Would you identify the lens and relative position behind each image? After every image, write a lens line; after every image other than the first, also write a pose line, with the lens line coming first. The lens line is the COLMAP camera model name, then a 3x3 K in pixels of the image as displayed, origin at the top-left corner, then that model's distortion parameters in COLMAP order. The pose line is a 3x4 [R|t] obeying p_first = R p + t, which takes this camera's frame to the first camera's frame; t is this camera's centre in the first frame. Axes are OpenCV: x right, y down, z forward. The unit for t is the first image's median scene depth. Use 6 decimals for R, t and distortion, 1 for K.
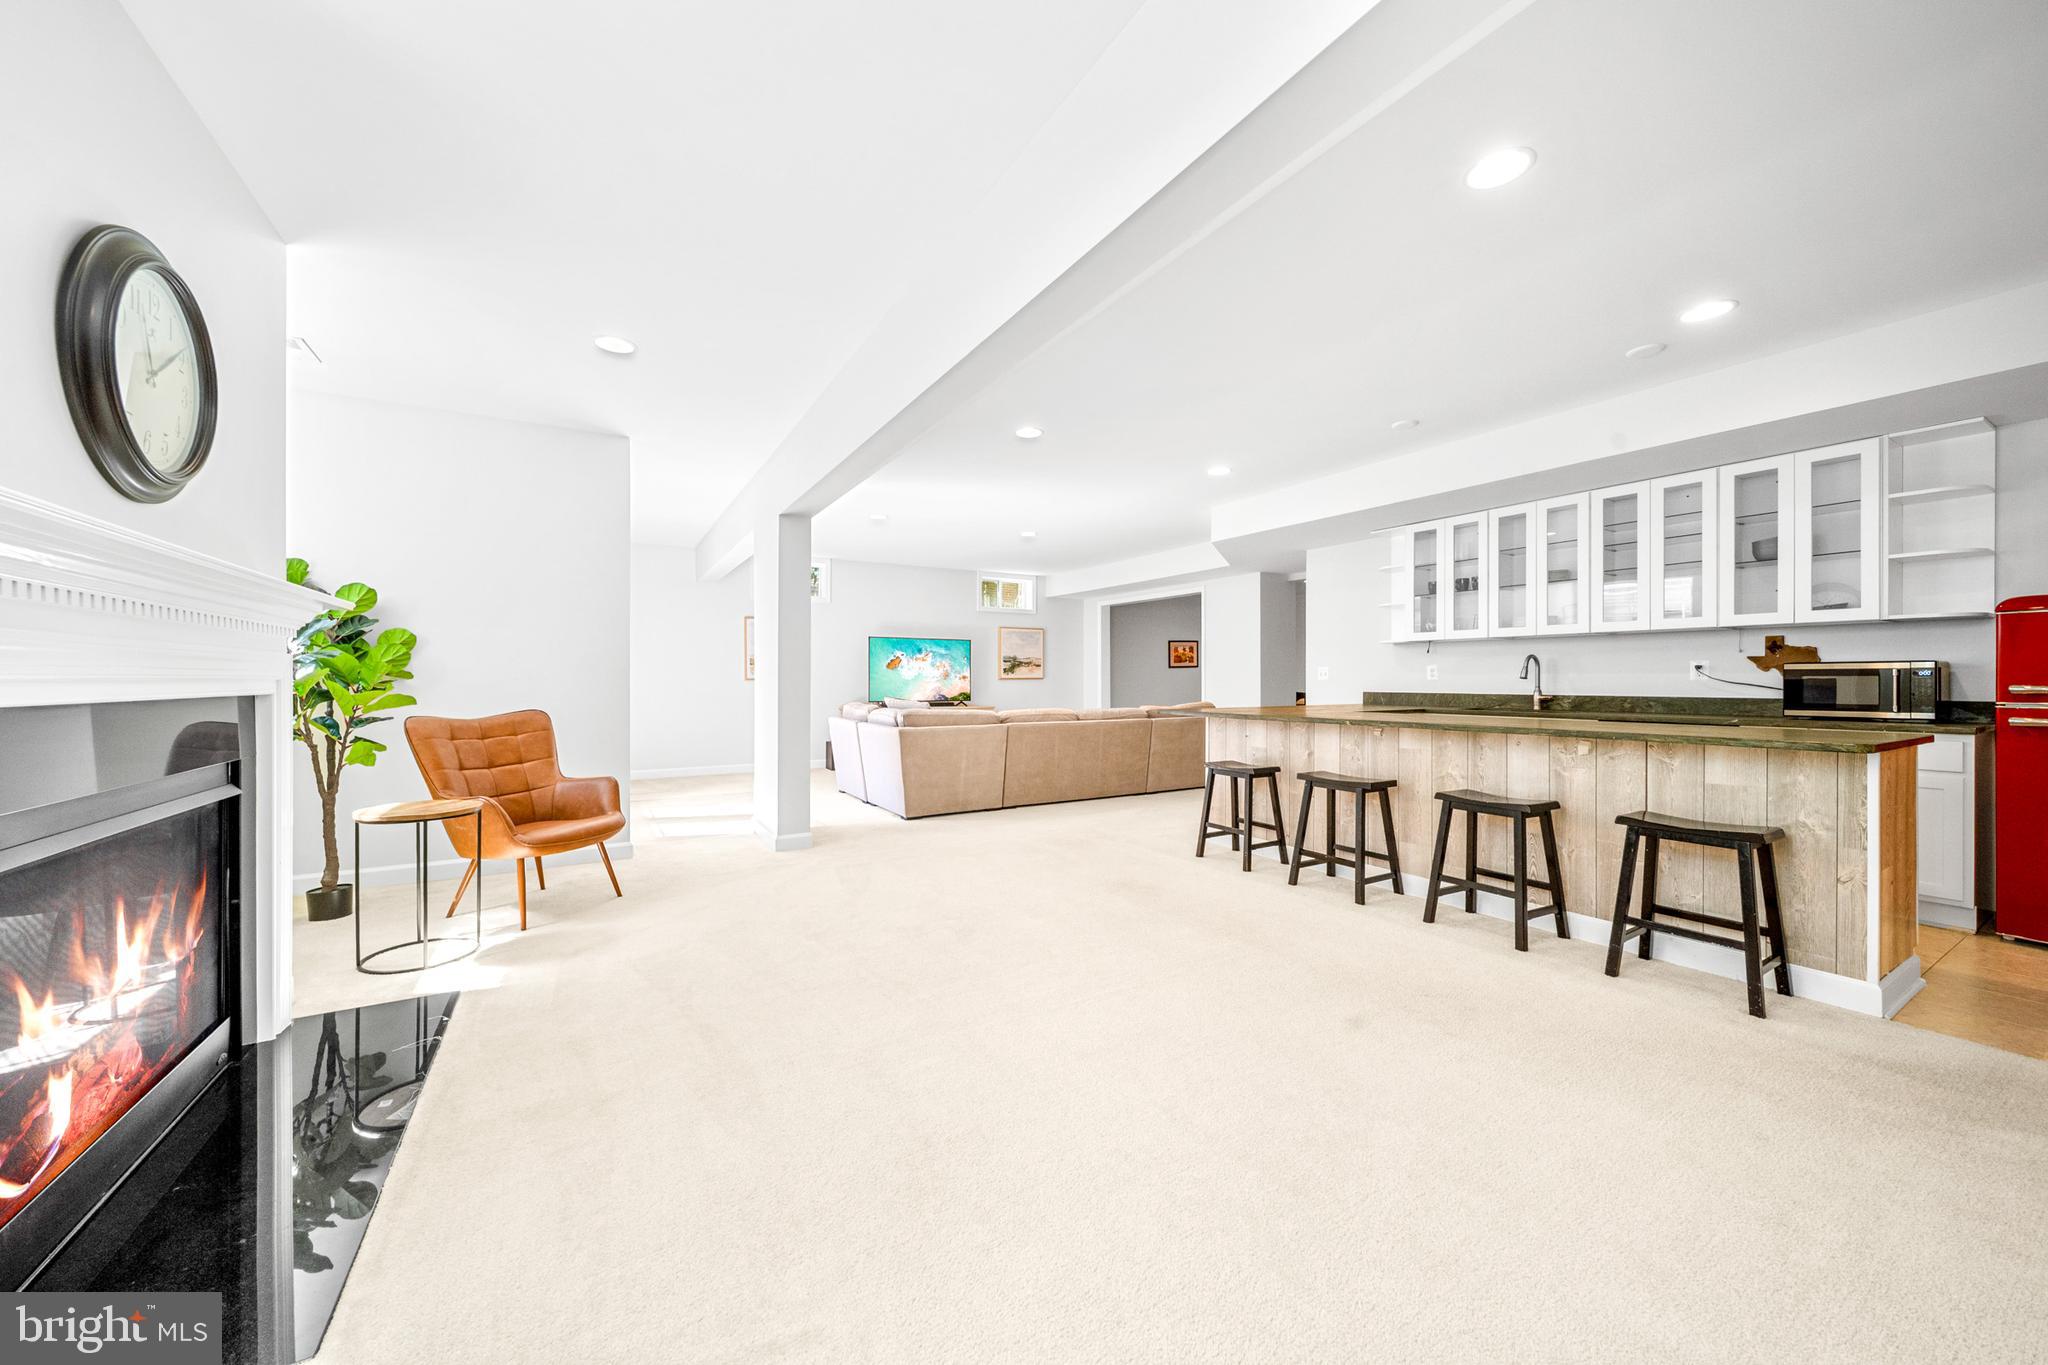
lens RADIAL K [[732.2, 0, 1019.8], [0, 732.2, 678.0], [0, 0, 1]] dist [0.001571, -0.001375]
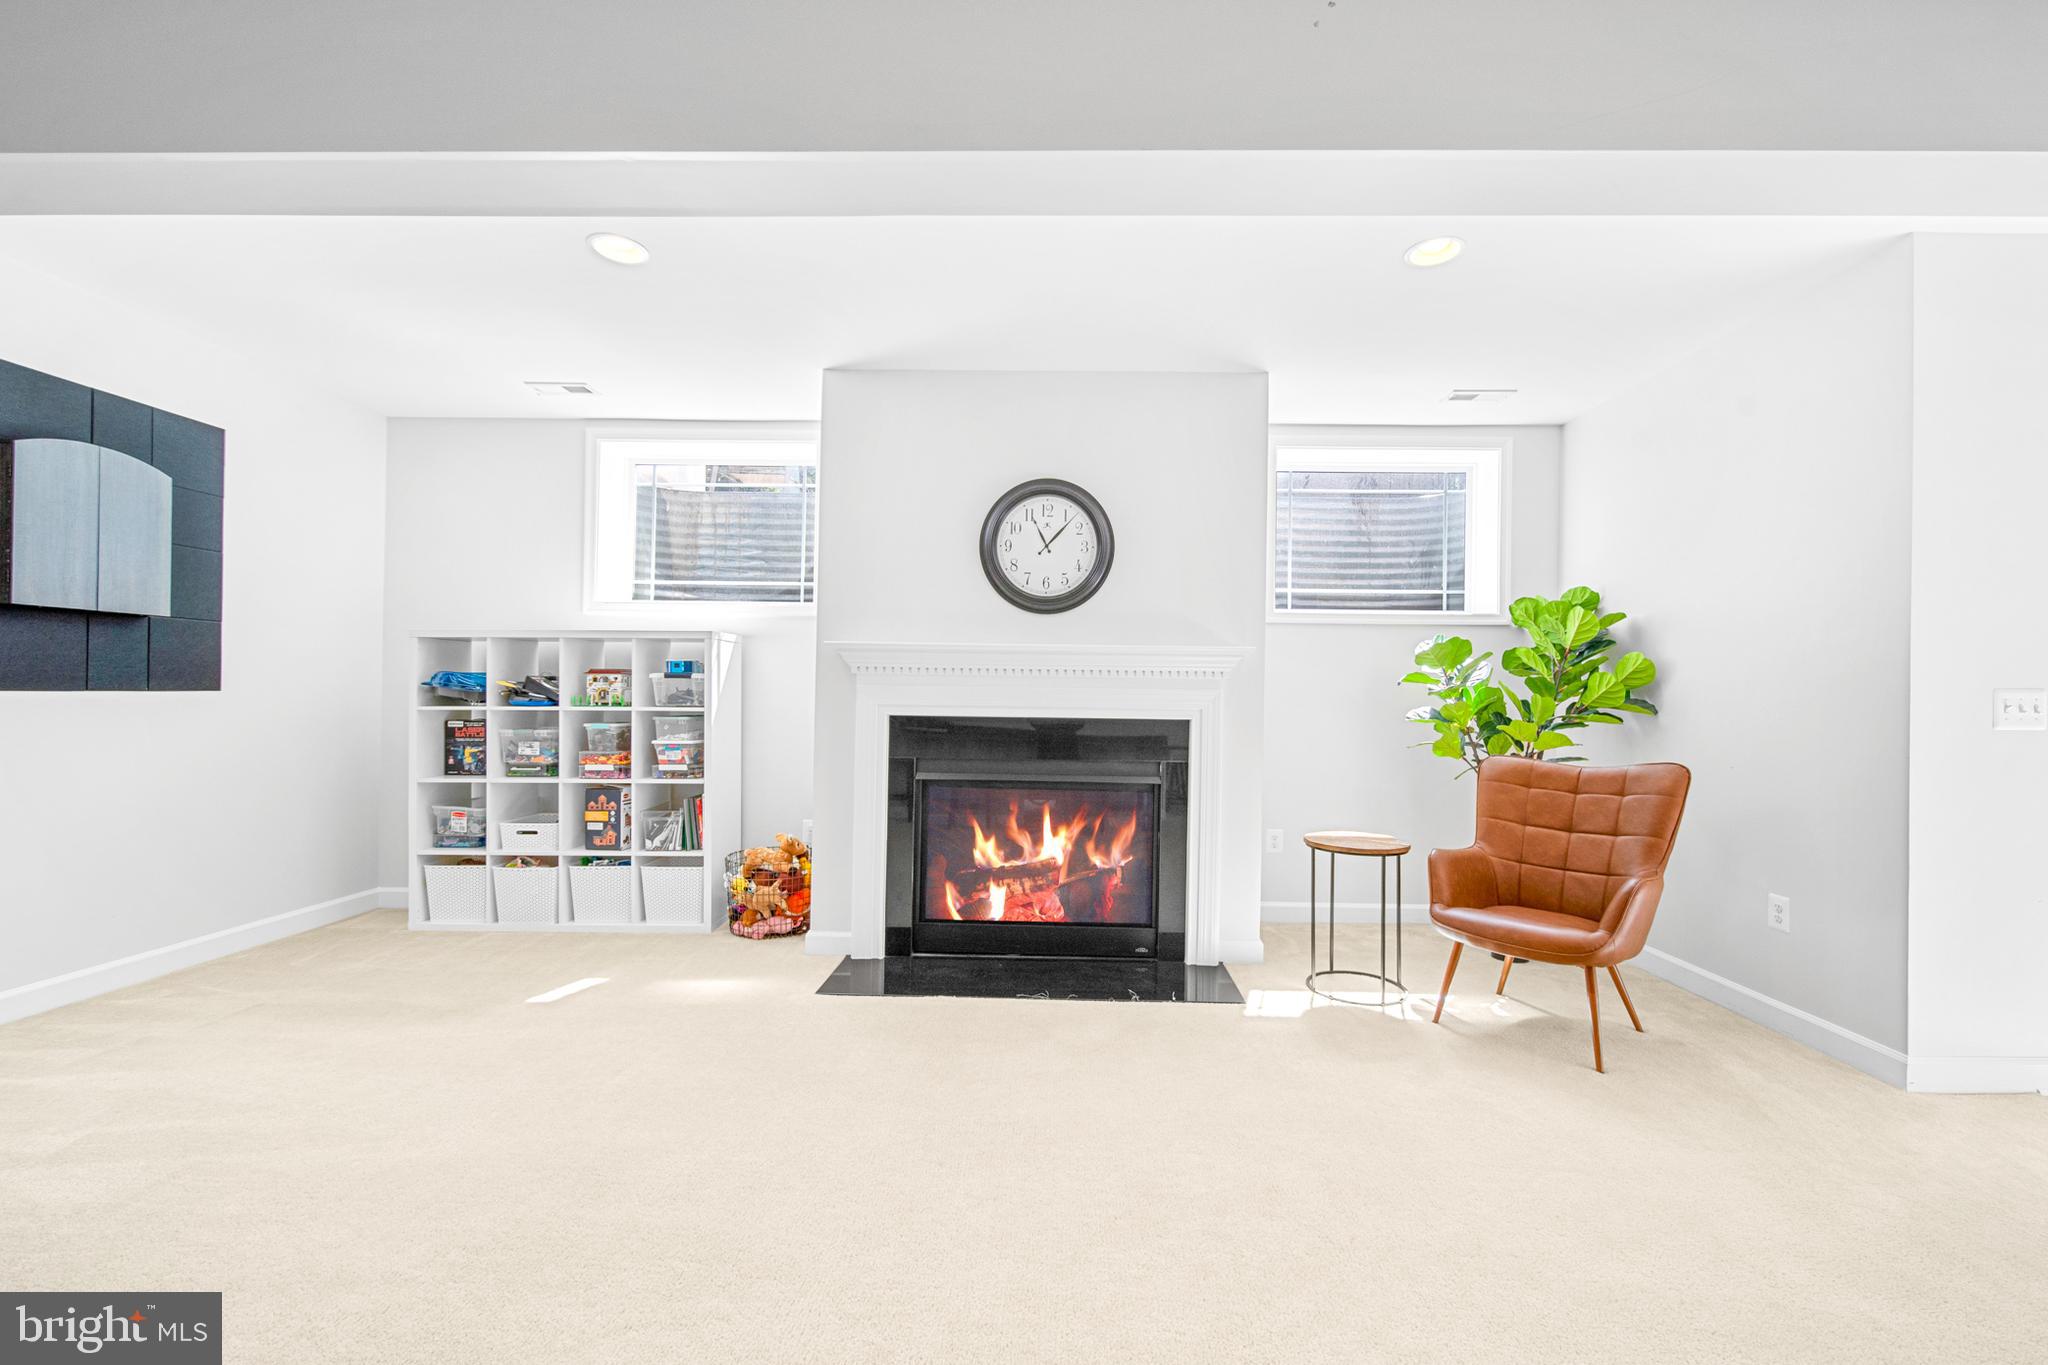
lens RADIAL K [[826.1, 0, 1041.1], [0, 826.1, 701.2], [0, 0, 1]] dist [-0.004642, -0.000215]
pose [[-0.530964, -0.010172, -0.847333, 0.216703], [-0.014137, 0.999895, -0.003145, -0.000950], [0.847276, 0.010309, -0.531052, 0.737272]]
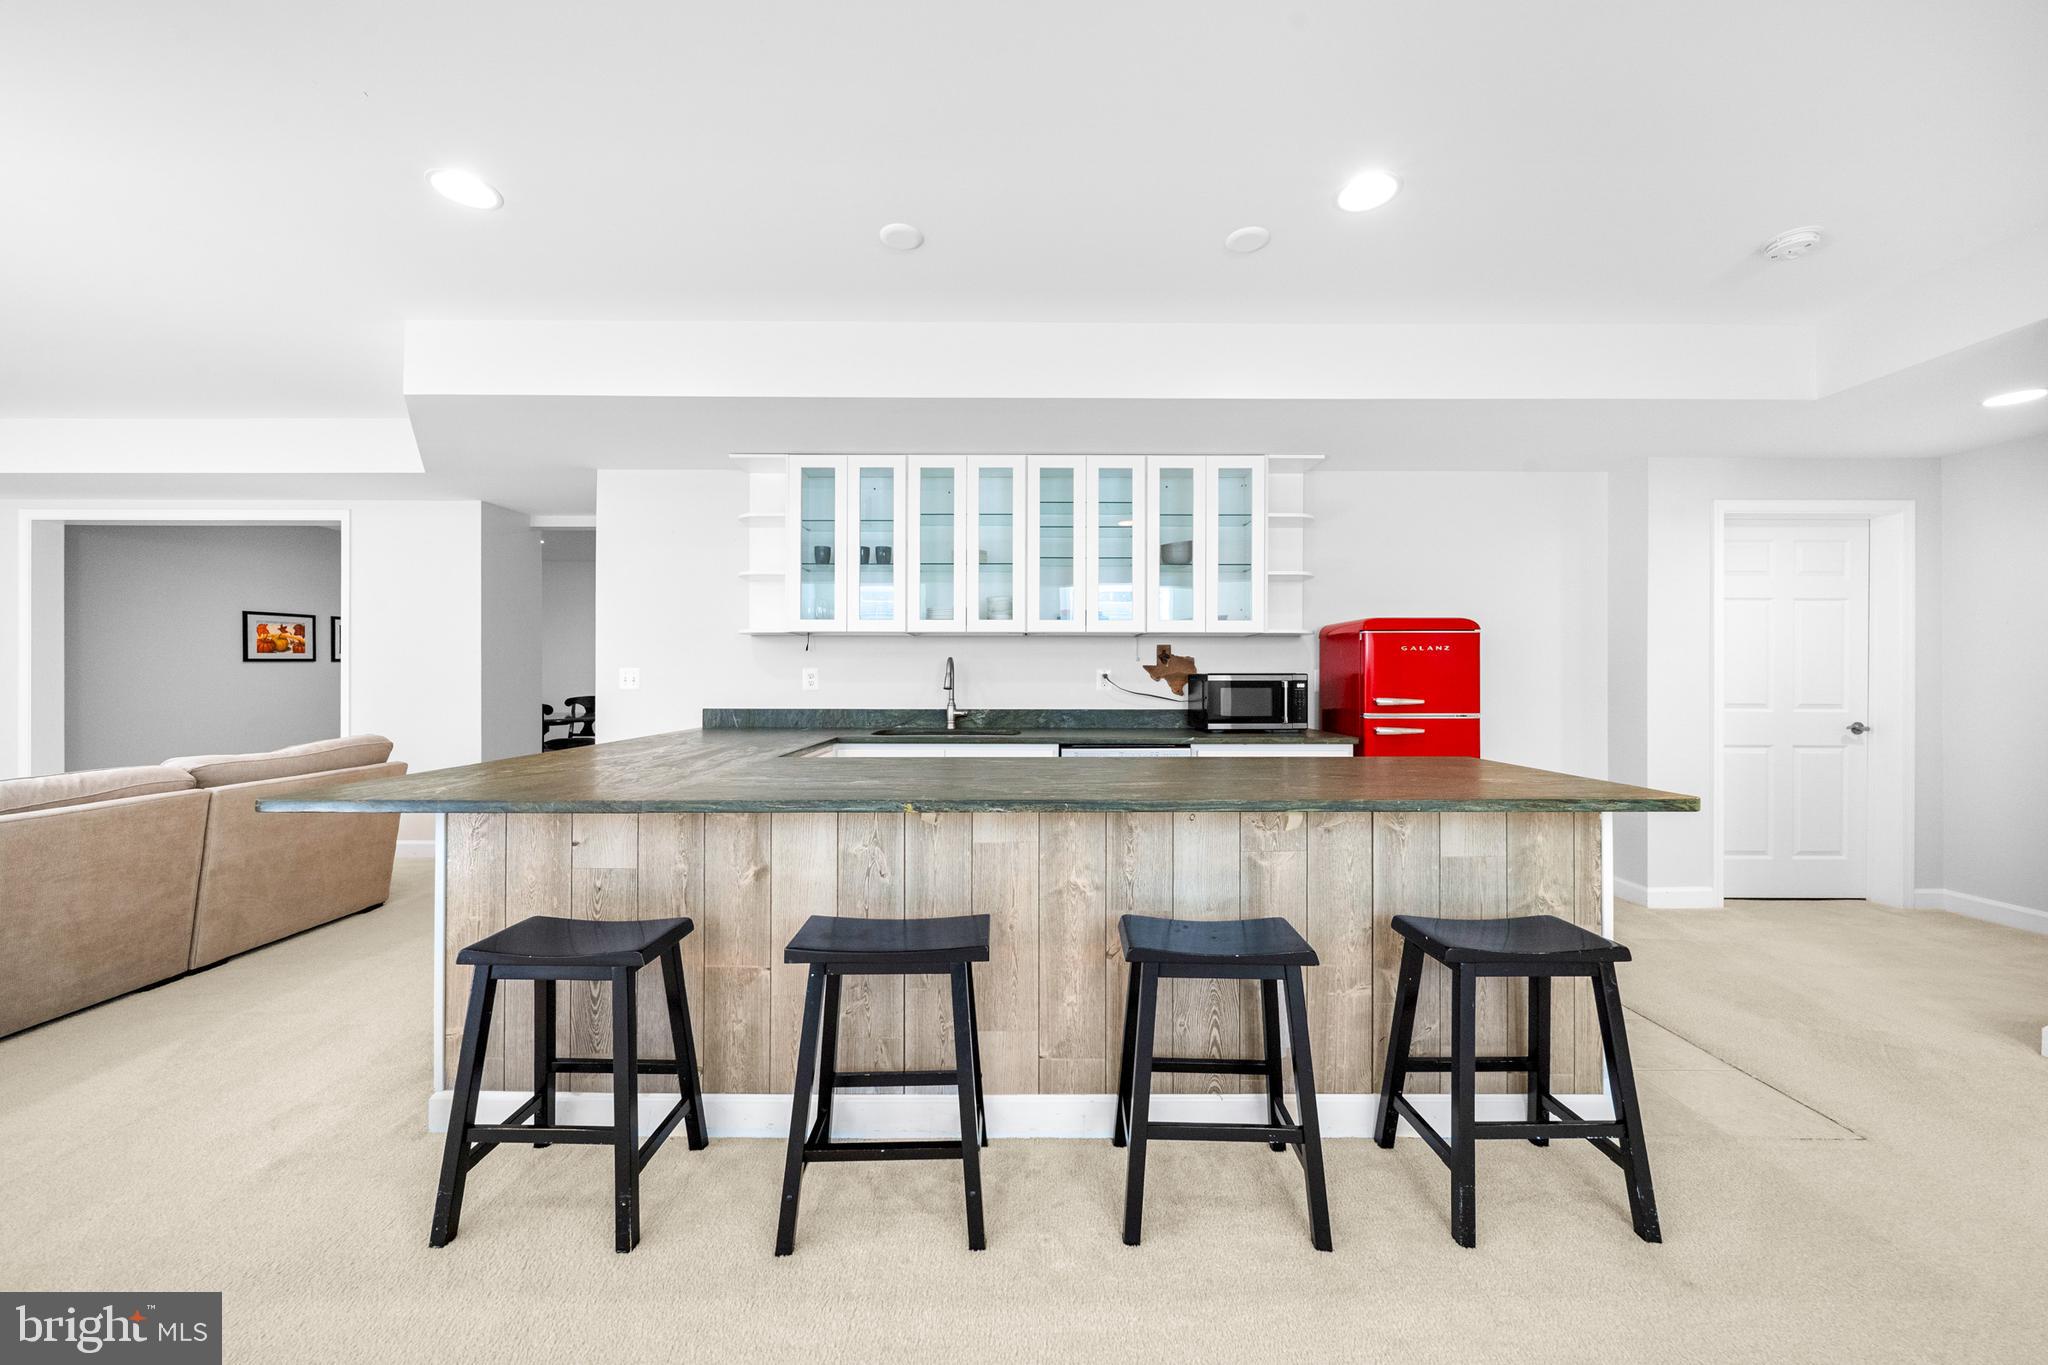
lens RADIAL K [[732.2, 0, 1024.5], [0, 732.2, 675.2], [0, 0, 1]] dist [0.001571, -0.001375]
pose [[0.512865, 0.002438, 0.858466, 0.086708], [-0.003092, 0.999995, -0.000992, -0.013173], [-0.858463, -0.002146, 0.512870, 0.555572]]
